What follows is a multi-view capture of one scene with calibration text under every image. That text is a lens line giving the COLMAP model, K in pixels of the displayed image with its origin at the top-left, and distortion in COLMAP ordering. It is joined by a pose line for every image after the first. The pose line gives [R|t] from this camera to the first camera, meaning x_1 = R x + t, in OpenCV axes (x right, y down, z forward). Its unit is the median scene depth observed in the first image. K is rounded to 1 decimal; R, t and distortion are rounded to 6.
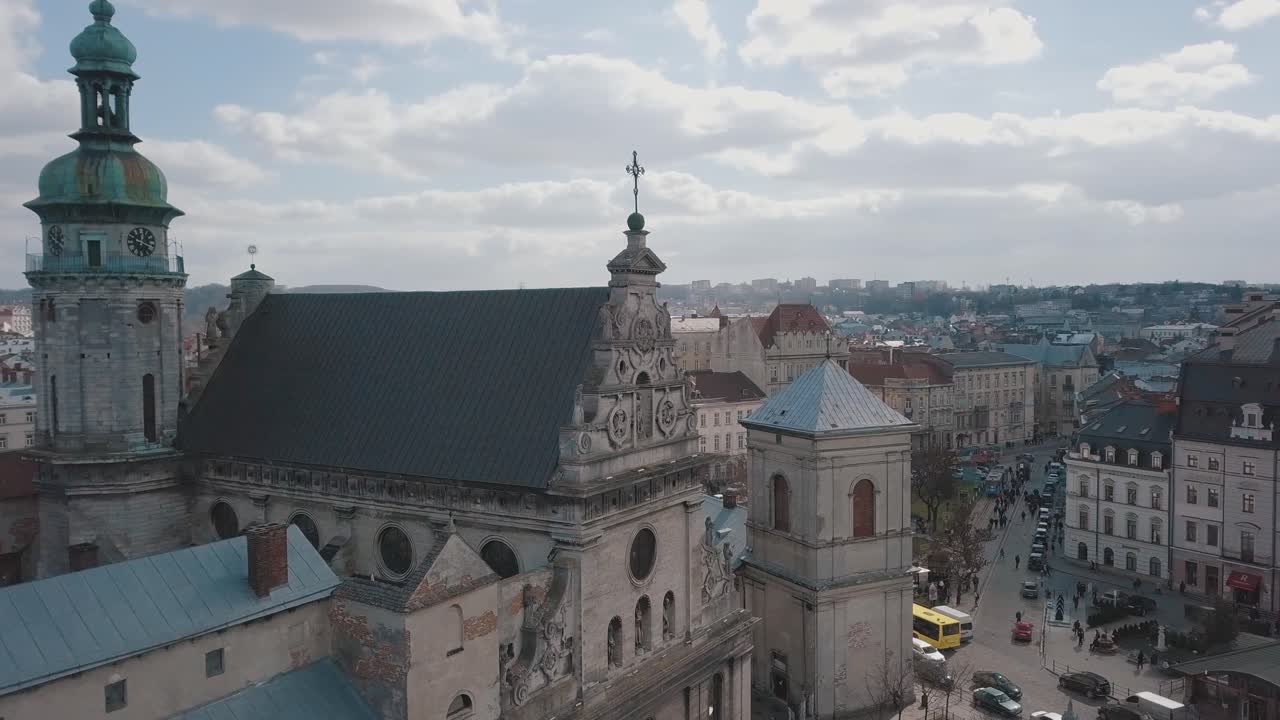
lens RADIAL K [[1007.2, 0, 635.8], [0, 1007.2, 366.8], [0, 0, 1]] dist [0.021017, -0.034848]
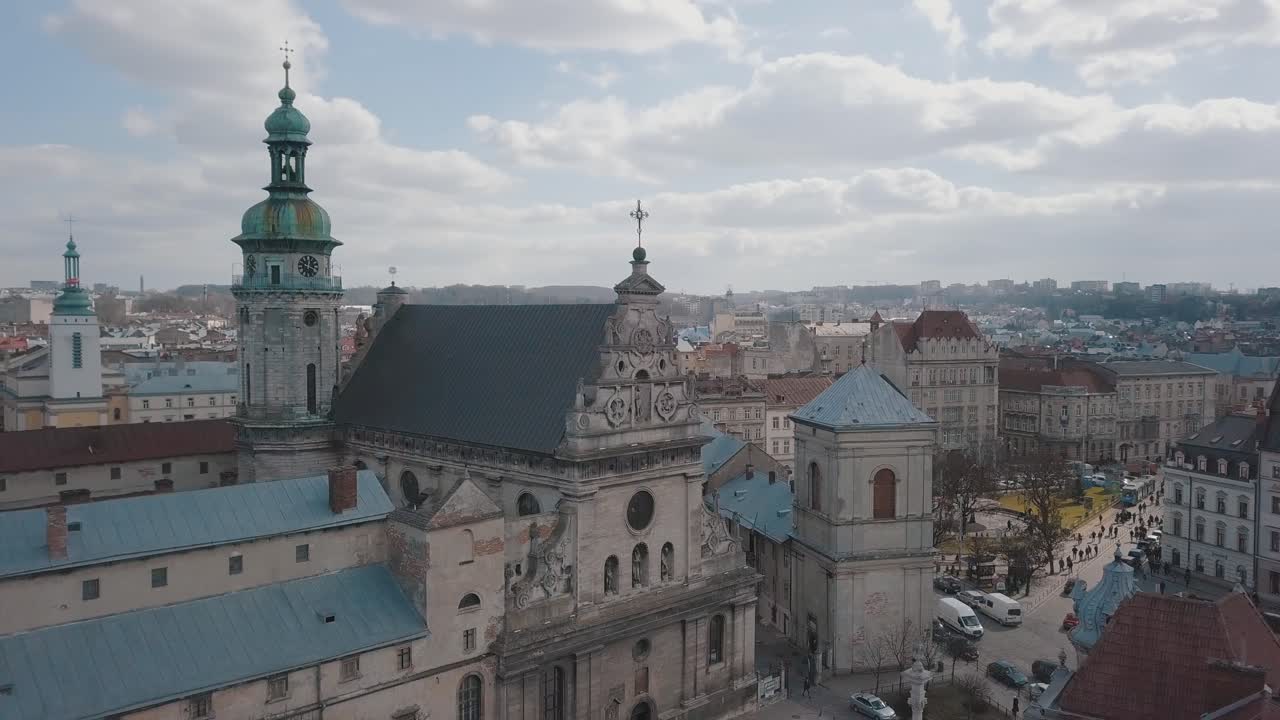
lens RADIAL K [[1007.2, 0, 641.3], [0, 1007.2, 362.6], [0, 0, 1]] dist [0.021017, -0.034848]
pose [[0.975829, 0.021354, -0.217491, 0.204519], [-0.022287, 0.999750, -0.001837, -0.001271], [0.217398, 0.006639, 0.976061, -0.188596]]
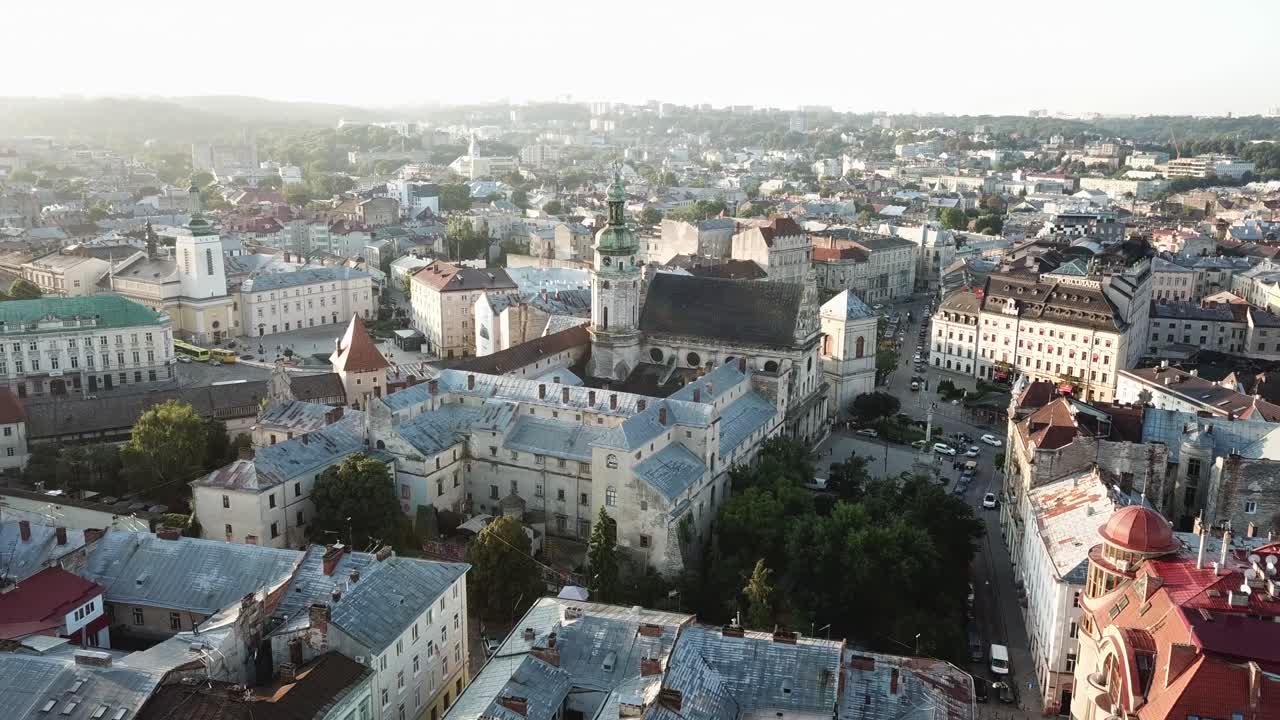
lens RADIAL K [[1007.2, 0, 630.3], [0, 1007.2, 351.6], [0, 0, 1]] dist [0.021017, -0.034848]
pose [[0.993793, -0.007629, 0.110985, -0.685208], [-0.011065, 0.985920, 0.166852, -0.291294], [-0.110695, -0.167045, 0.979716, -1.579754]]
